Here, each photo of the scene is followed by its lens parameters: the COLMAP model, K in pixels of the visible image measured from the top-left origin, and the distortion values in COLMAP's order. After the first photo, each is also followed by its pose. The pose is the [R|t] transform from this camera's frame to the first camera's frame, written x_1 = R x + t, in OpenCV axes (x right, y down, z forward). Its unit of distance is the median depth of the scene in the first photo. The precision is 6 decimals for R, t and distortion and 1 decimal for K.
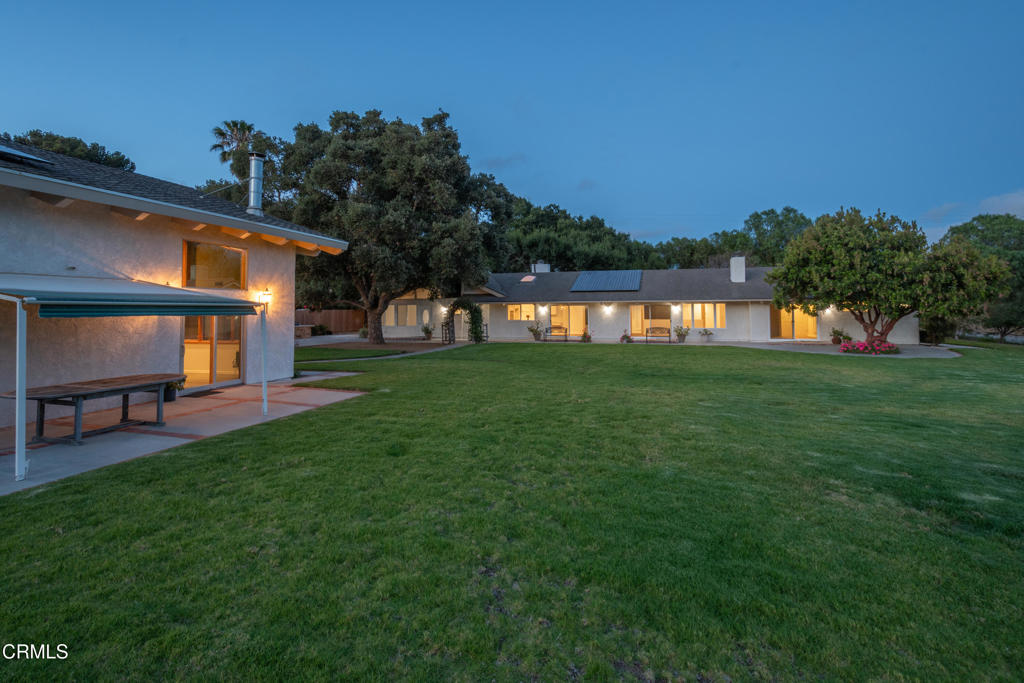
lens RADIAL K [[478.9, 0, 524.3], [0, 478.9, 296.6], [0, 0, 1]] dist [0.000364, -0.000765]
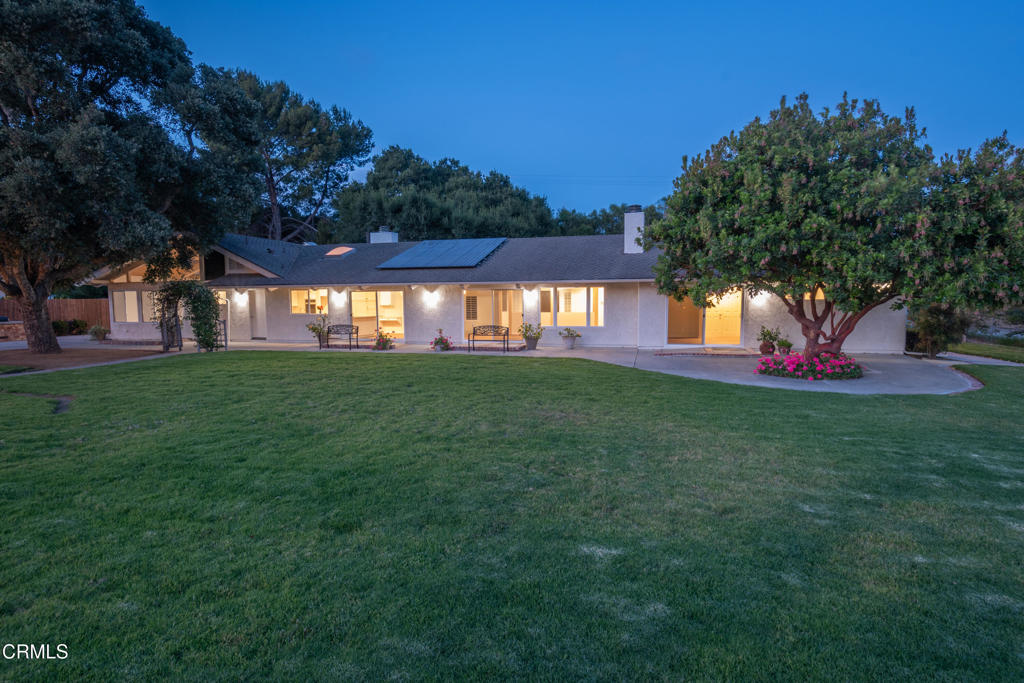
lens RADIAL K [[515.1, 0, 510.1], [0, 515.1, 346.6], [0, 0, 1]] dist [0.003360, 0.002690]
pose [[0.999832, -0.002995, 0.018108, 0.332701], [0.000862, 0.993171, 0.116662, 0.015454], [-0.018334, -0.116627, 0.993007, 0.383932]]
